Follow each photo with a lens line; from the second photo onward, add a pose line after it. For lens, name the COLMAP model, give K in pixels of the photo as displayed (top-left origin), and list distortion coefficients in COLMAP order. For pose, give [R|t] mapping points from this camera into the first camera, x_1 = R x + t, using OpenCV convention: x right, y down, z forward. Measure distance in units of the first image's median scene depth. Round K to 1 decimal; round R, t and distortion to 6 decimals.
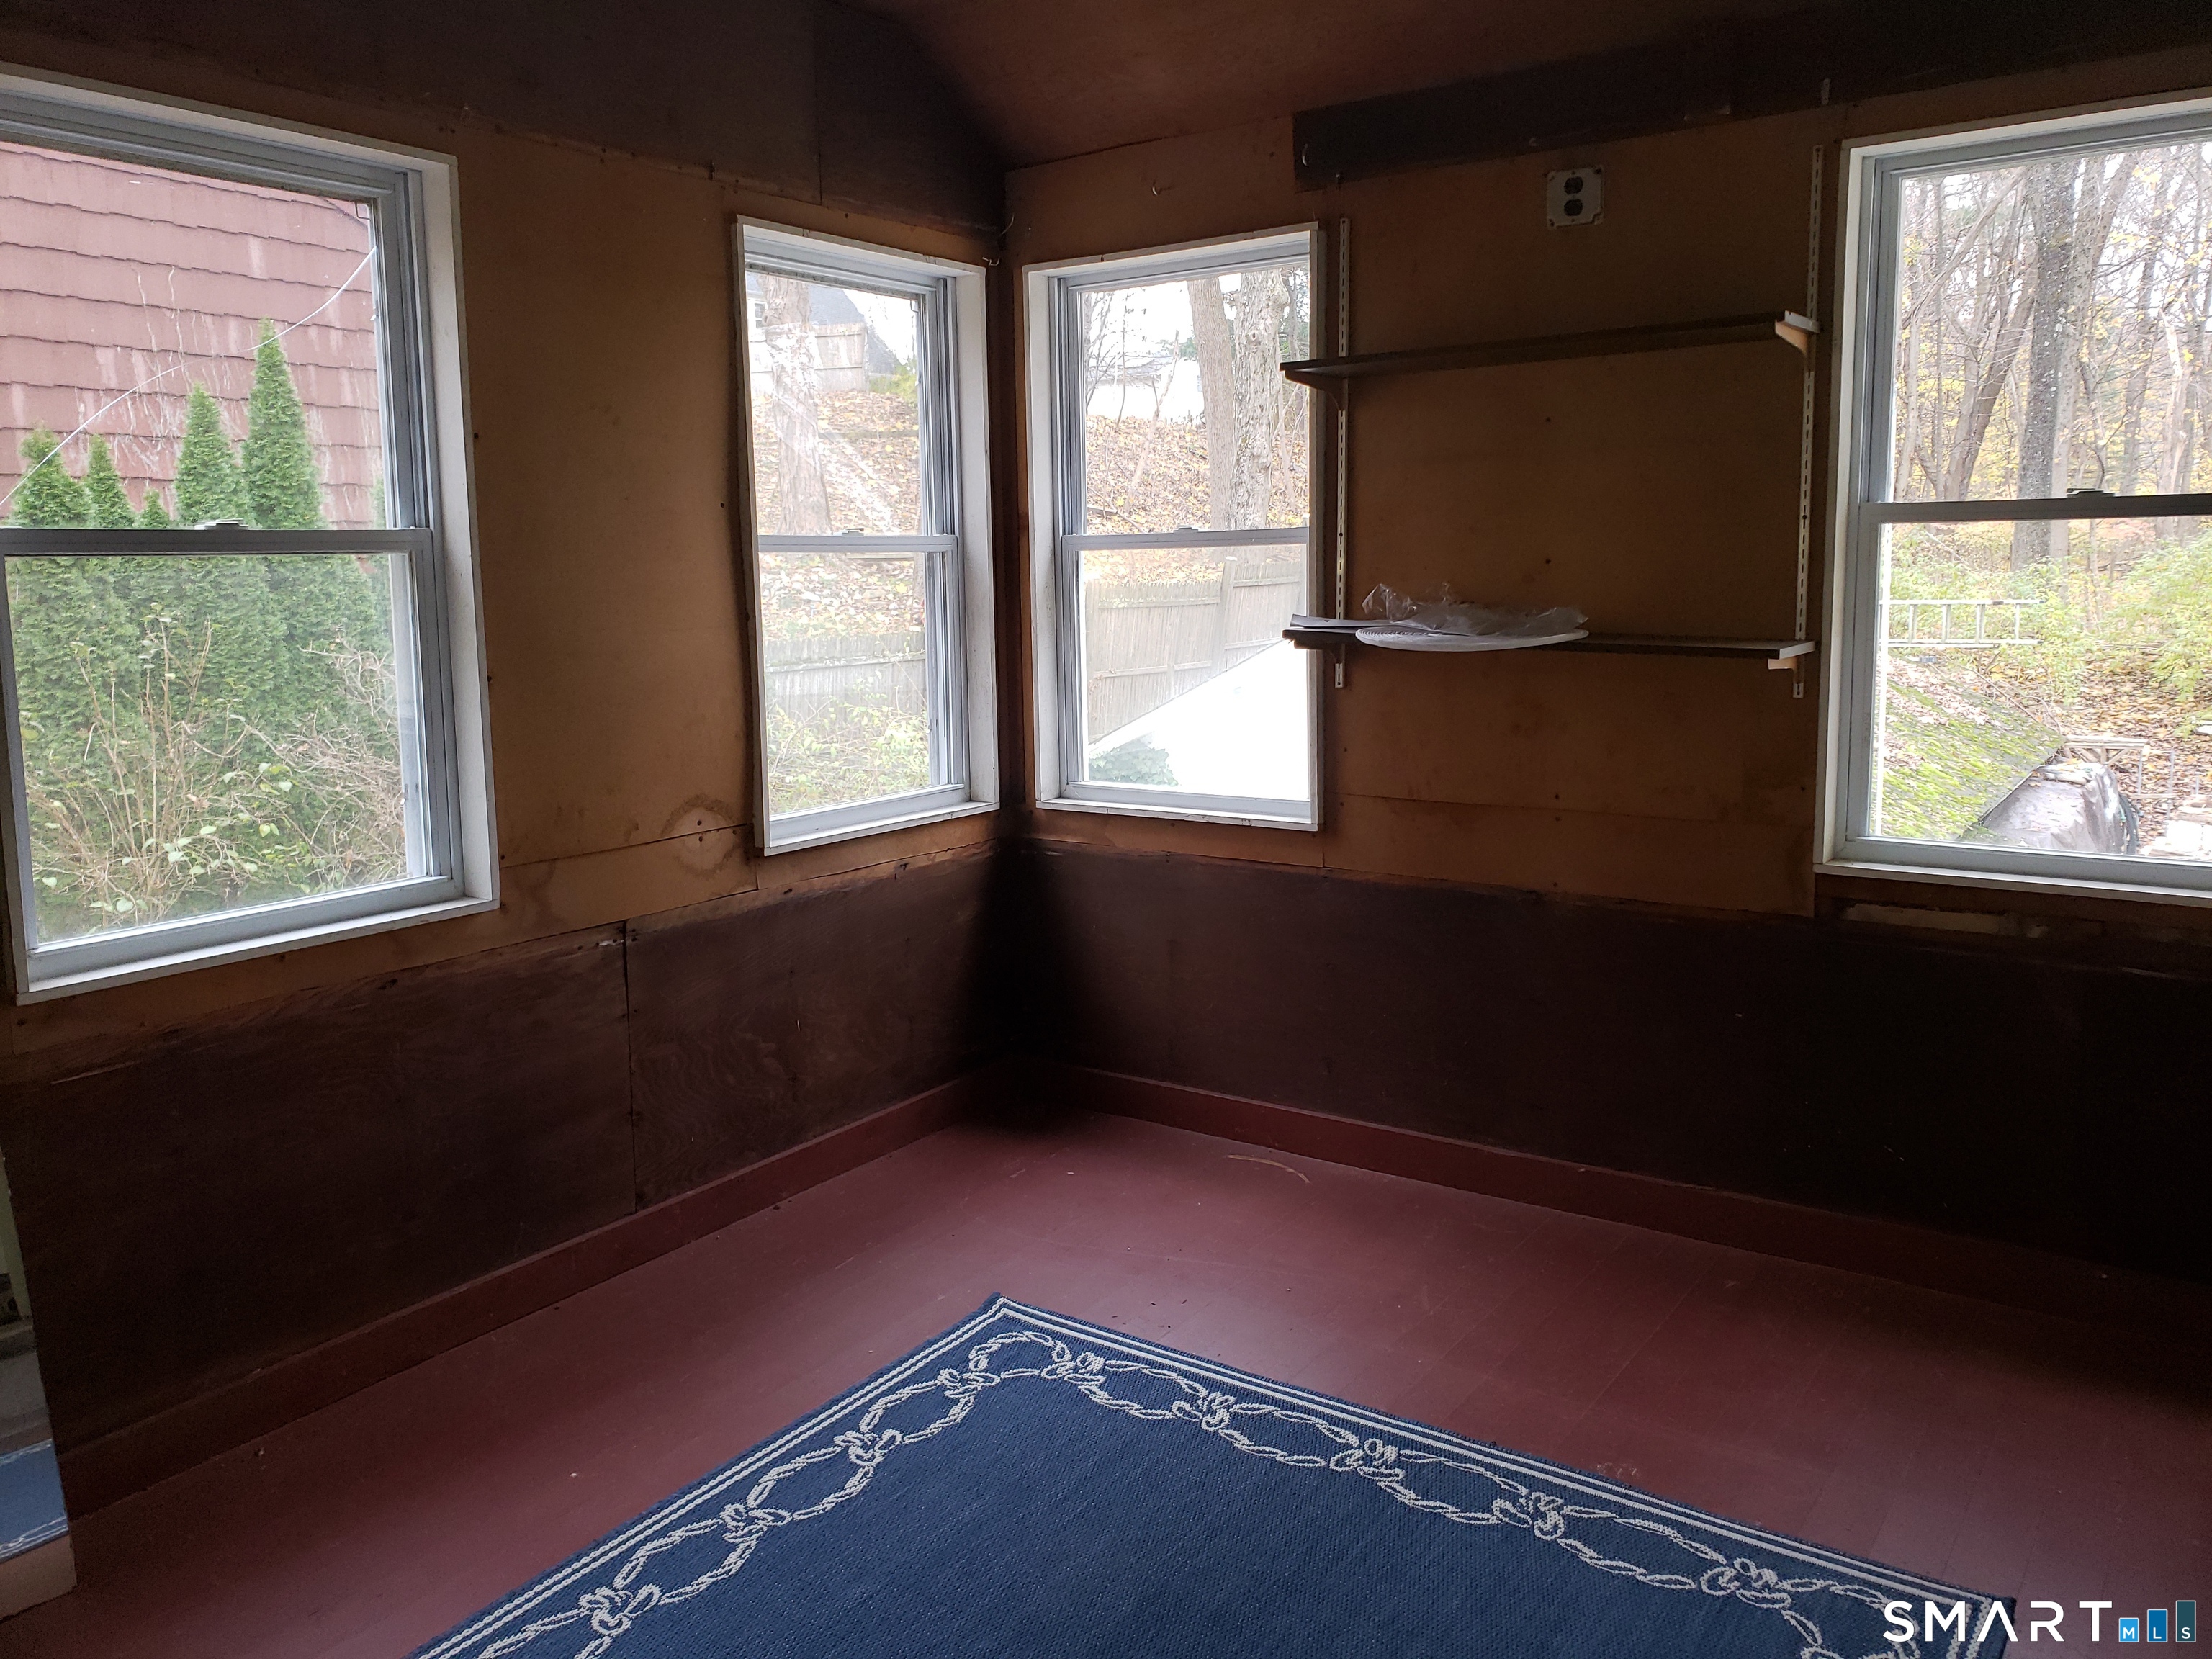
lens RADIAL K [[1715.0, 0, 1105.3], [0, 1715.0, 721.7], [0, 0, 1]] dist [0.102046, -0.012553]
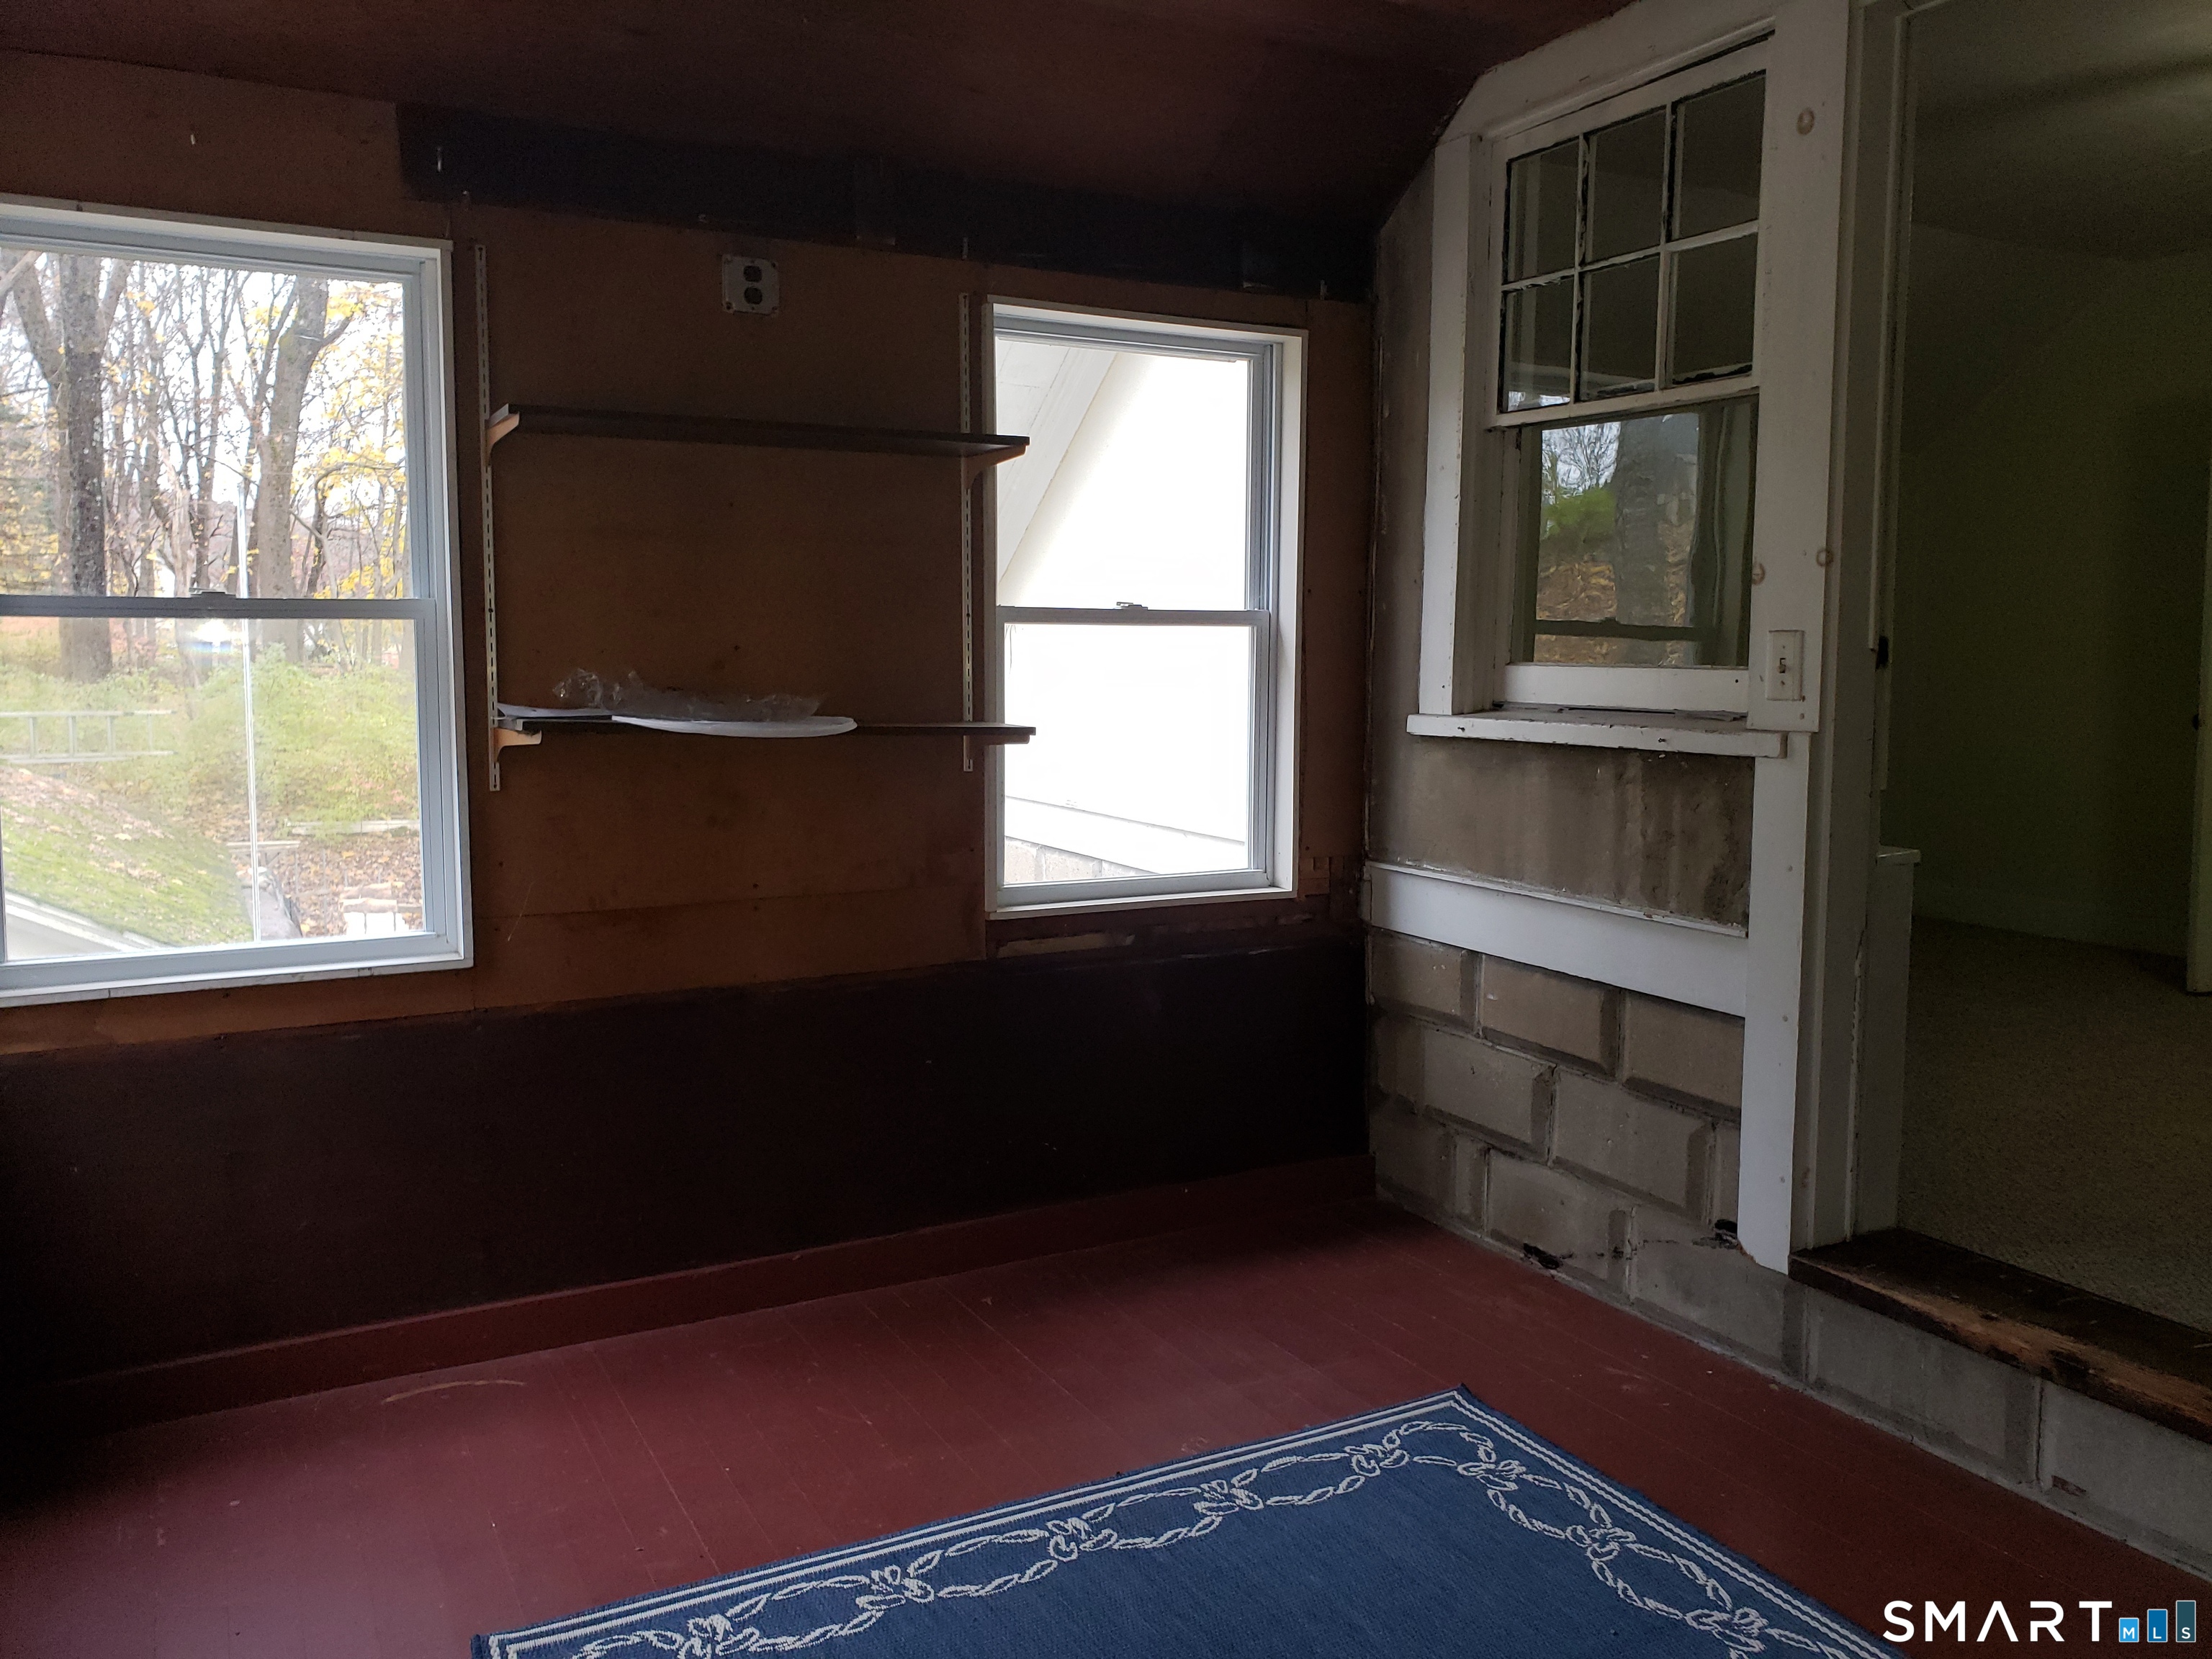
lens RADIAL K [[1736.0, 0, 1108.8], [0, 1736.0, 768.6], [0, 0, 1]] dist [0.079001, -0.075193]
pose [[0.470654, -0.044976, 0.881171, -0.536058], [0.072737, 0.997278, 0.012052, -0.021704], [-0.879315, 0.058421, 0.472645, 0.364360]]
